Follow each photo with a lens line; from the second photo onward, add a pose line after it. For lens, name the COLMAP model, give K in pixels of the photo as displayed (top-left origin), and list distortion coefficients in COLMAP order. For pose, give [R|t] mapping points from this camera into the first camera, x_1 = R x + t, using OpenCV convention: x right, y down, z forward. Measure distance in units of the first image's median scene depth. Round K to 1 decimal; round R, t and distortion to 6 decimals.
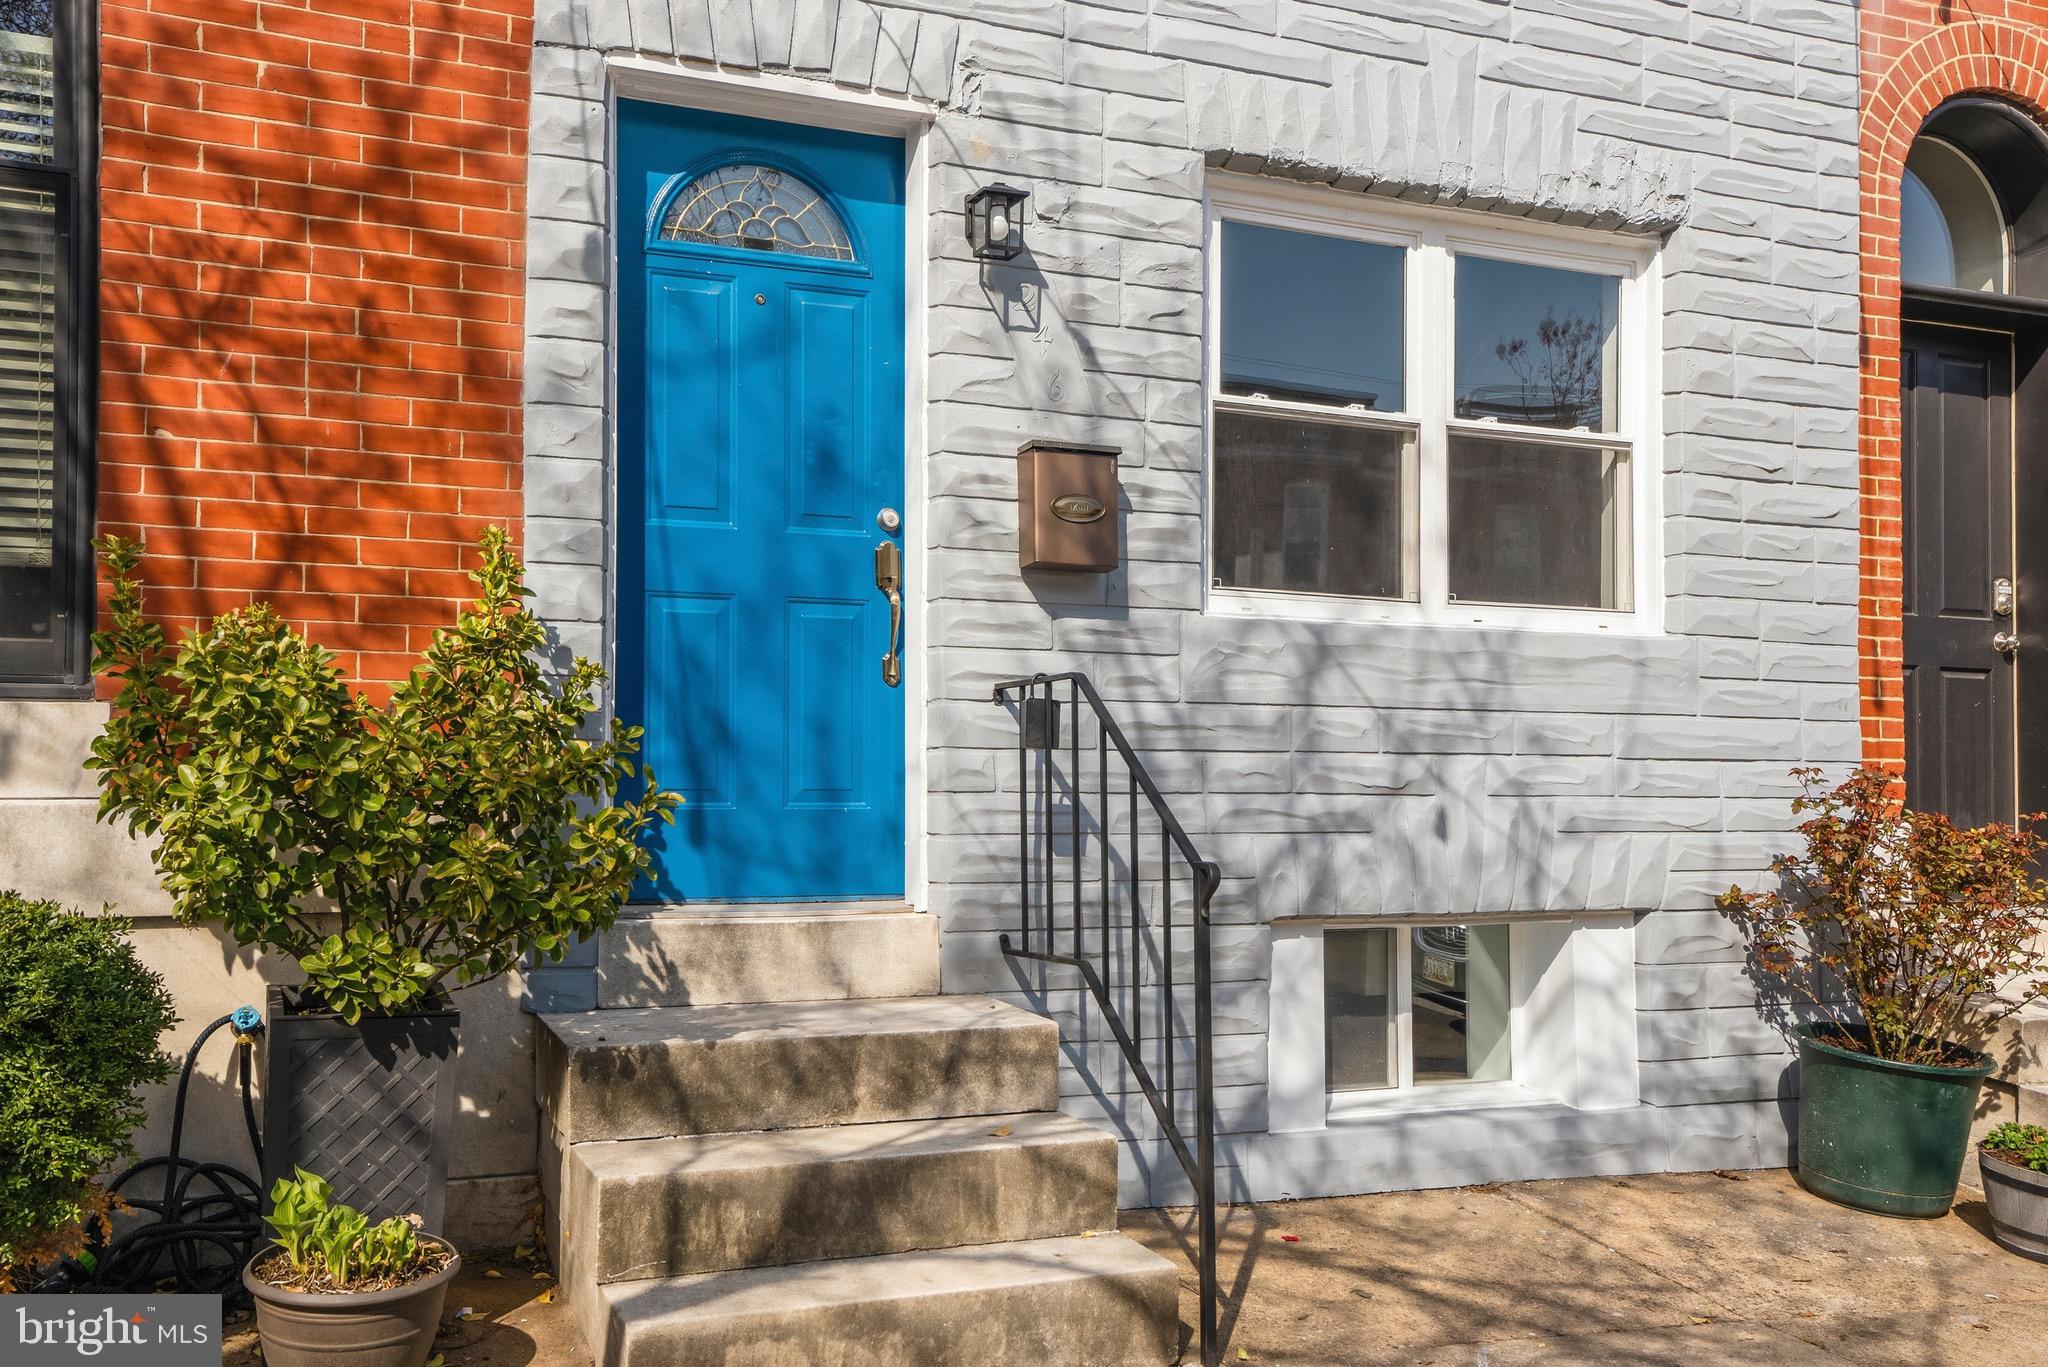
lens RADIAL K [[1825.3, 0, 1024.0], [0, 1825.3, 683.5], [0, 0, 1]] dist [0.050034, 0.010579]
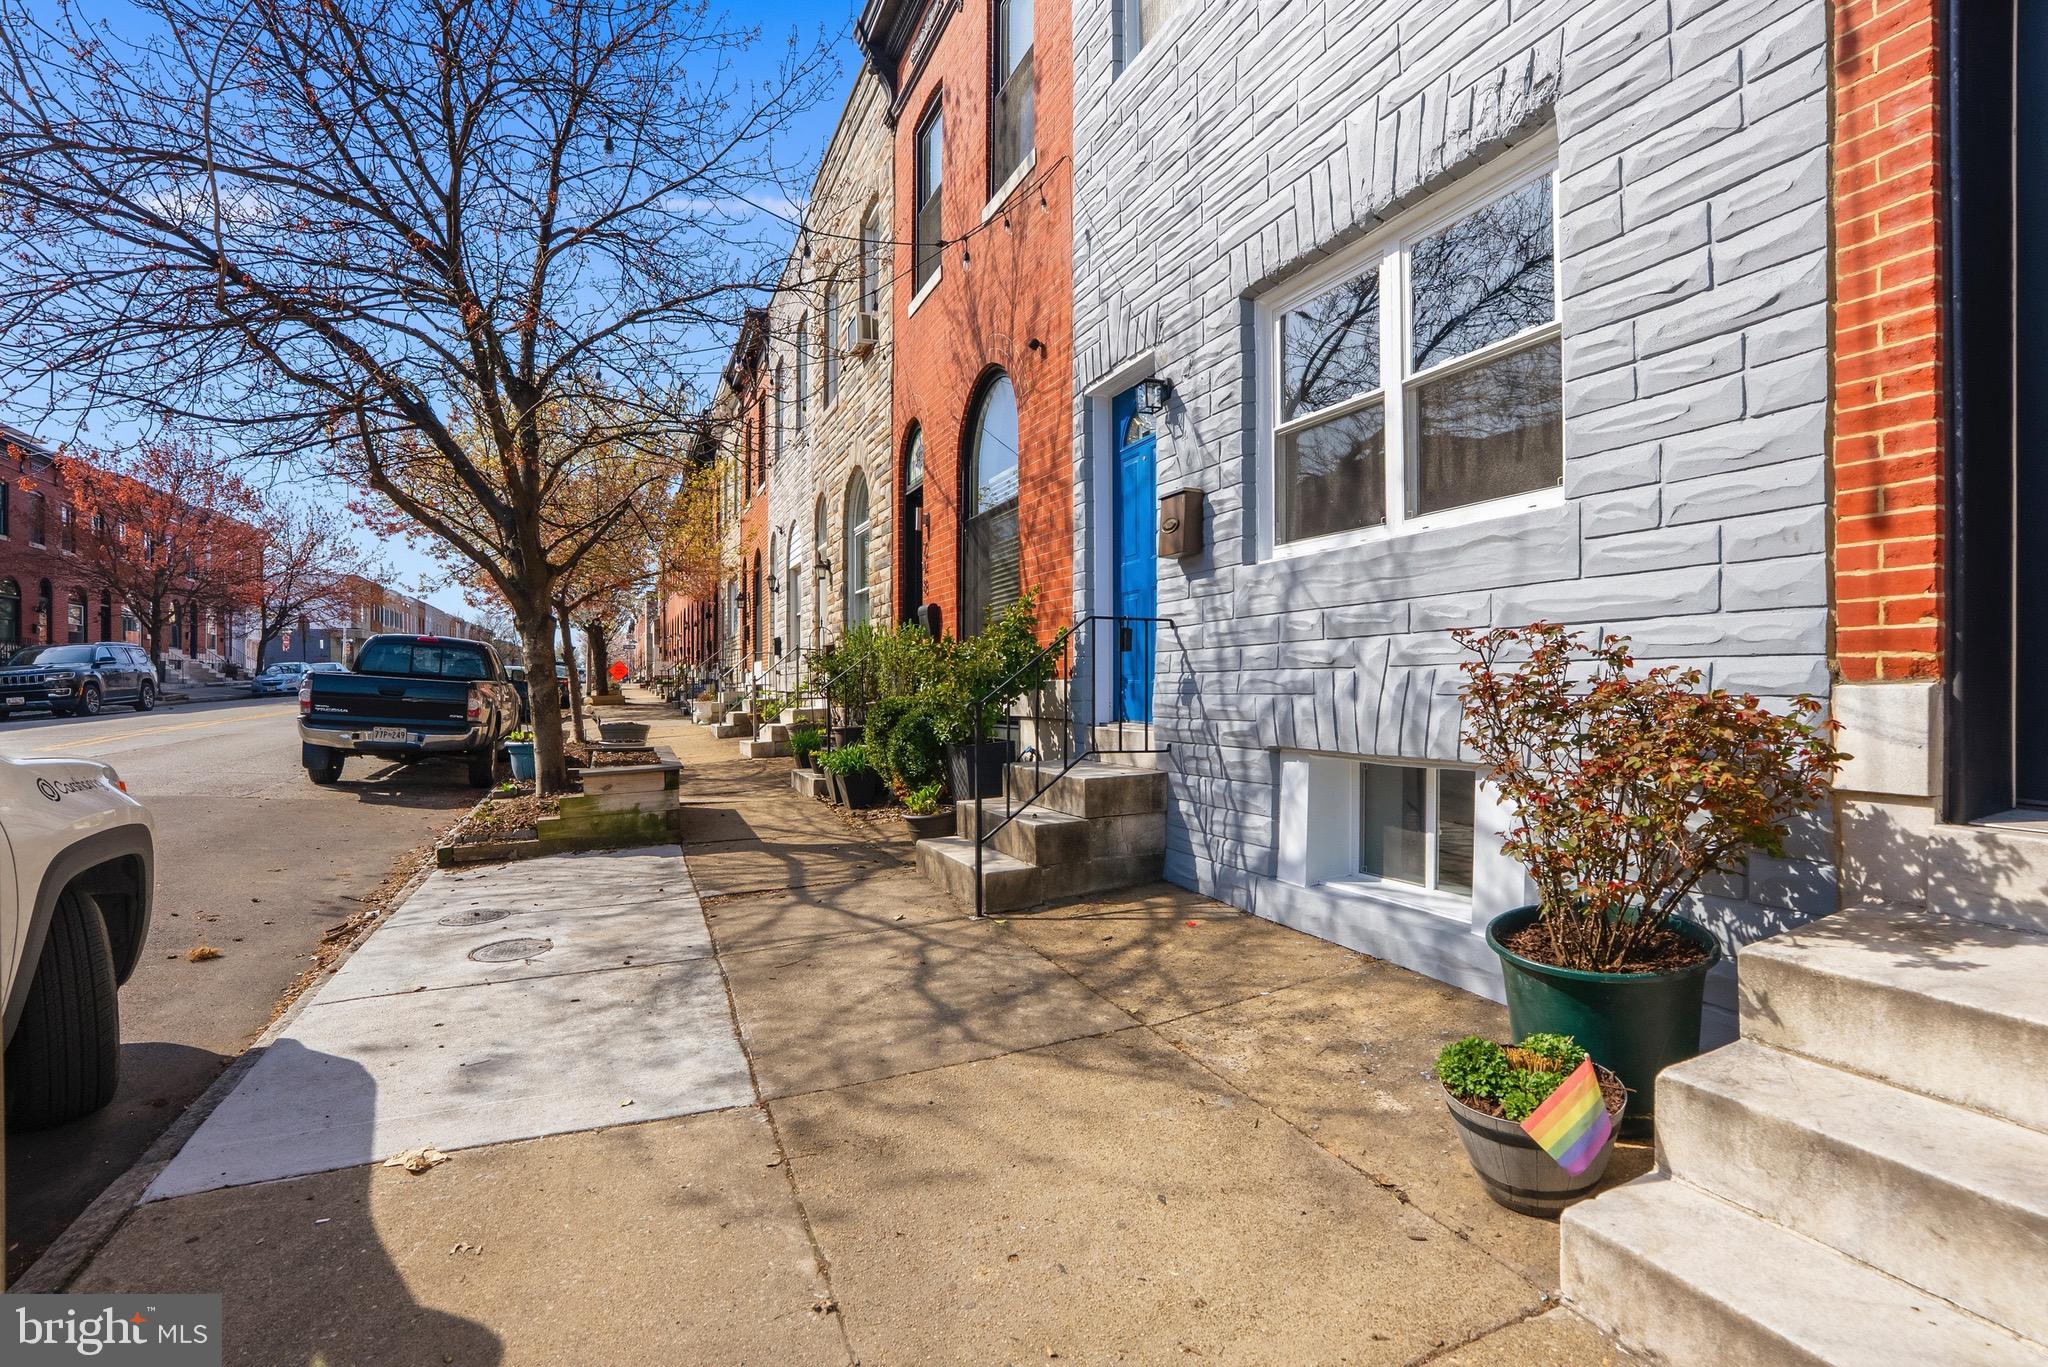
lens RADIAL K [[985.2, 0, 1027.7], [0, 985.2, 642.8], [0, 0, 1]] dist [-0.000130, 0.000179]
pose [[0.011370, -0.058402, -0.998228, 0.999312], [0.048664, 0.997142, -0.057784, 0.076349], [0.998750, -0.047921, 0.014180, 0.781327]]
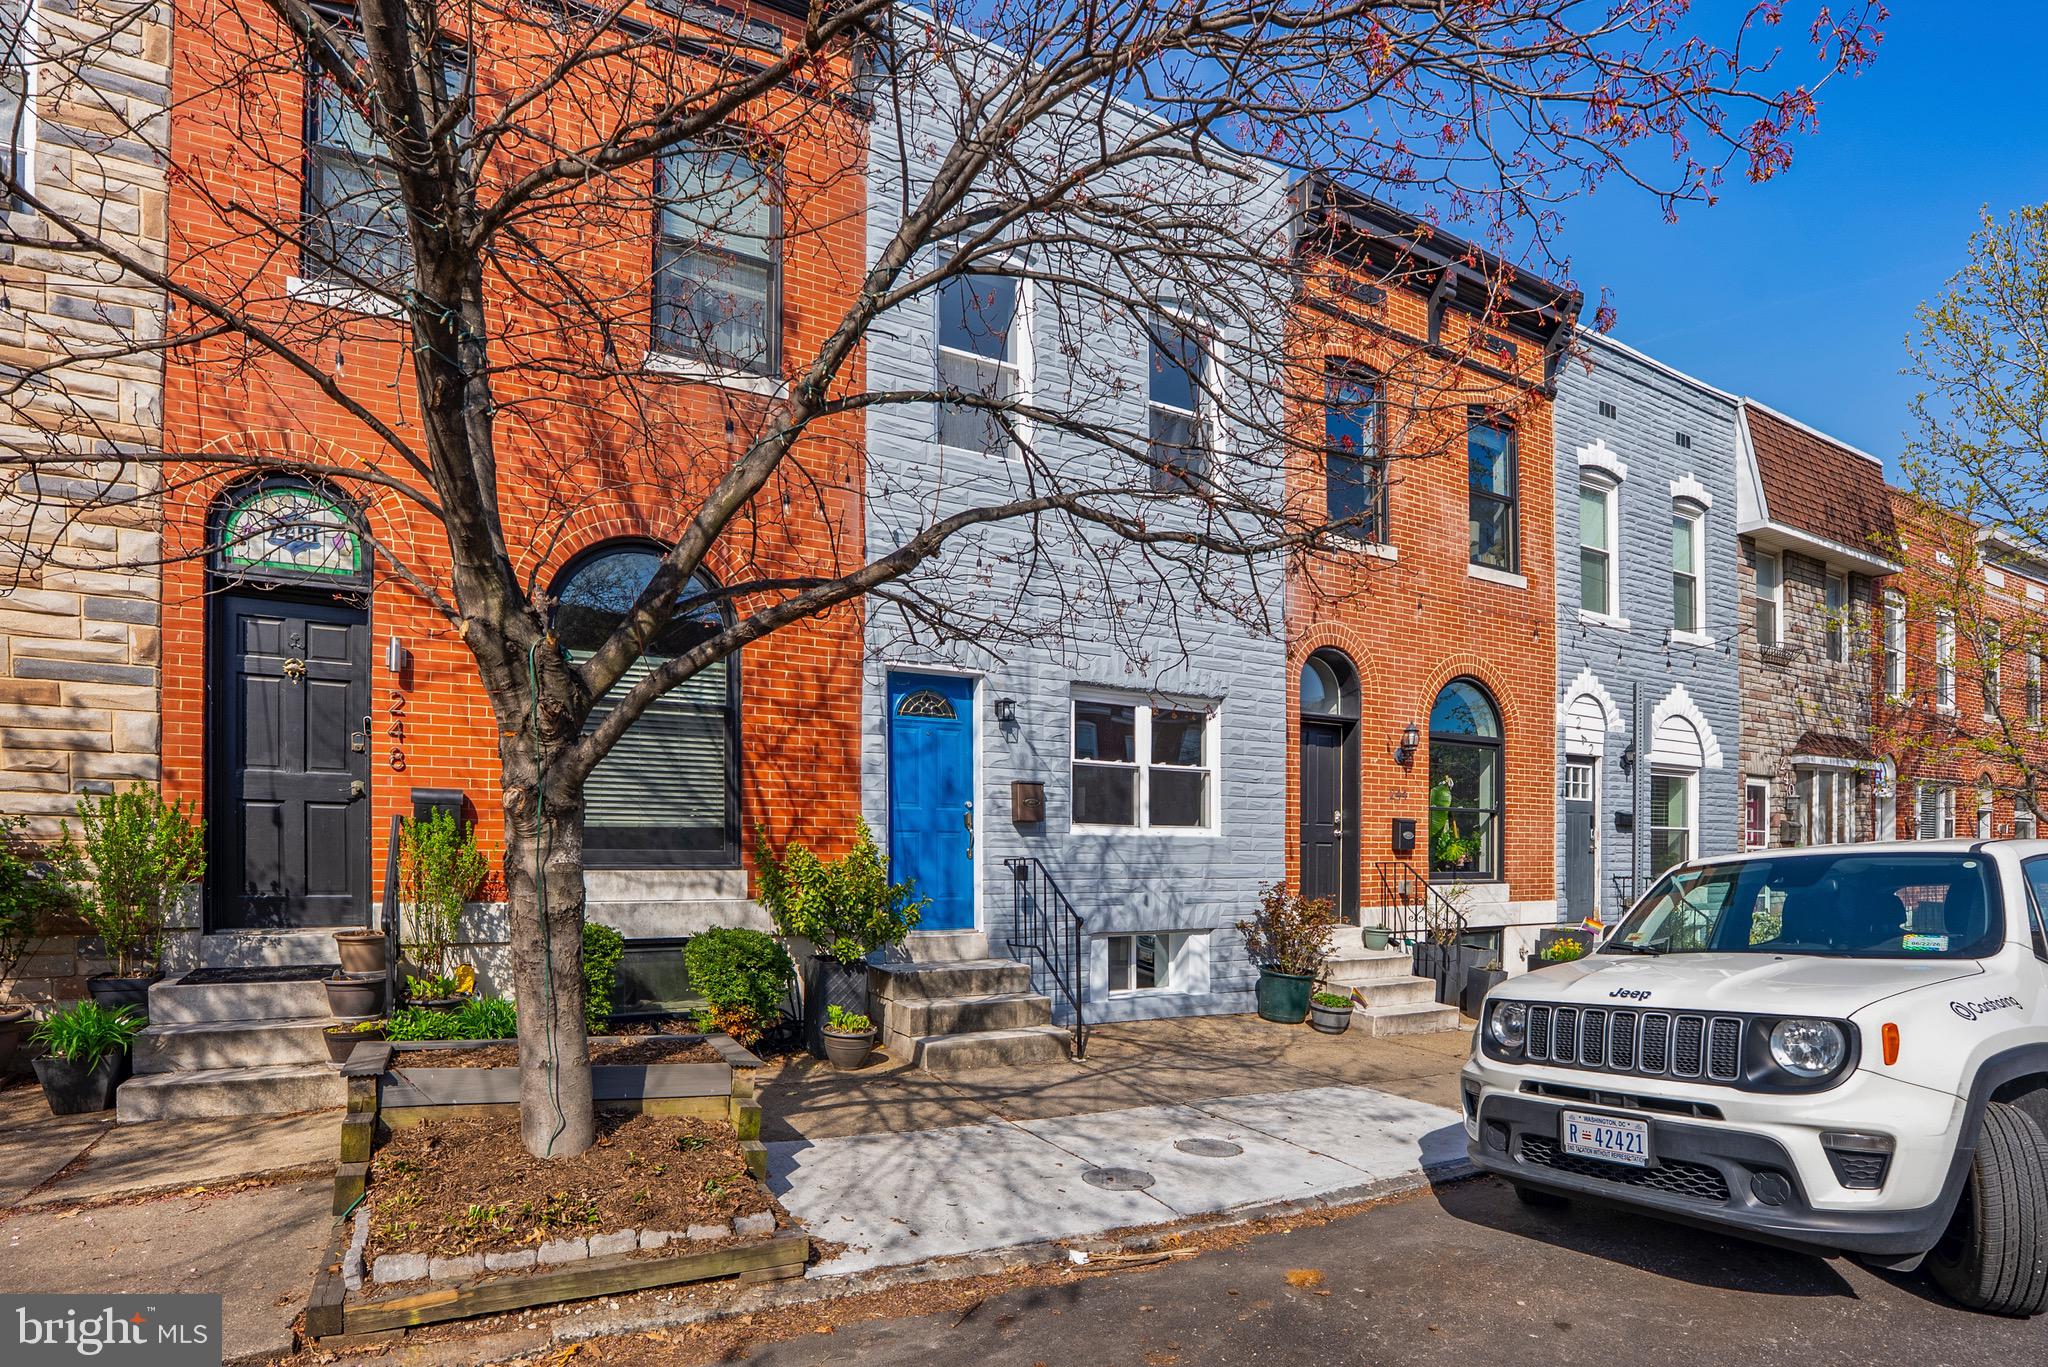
lens RADIAL K [[993.0, 0, 1025.2], [0, 993.0, 855.8], [0, 0, 1]] dist [-0.000419, 0.000019]
pose [[0.994917, -0.005620, 0.100539, -0.141856], [0.001267, 0.999061, 0.043308, -0.072470], [-0.100688, -0.042961, 0.993990, -0.636710]]
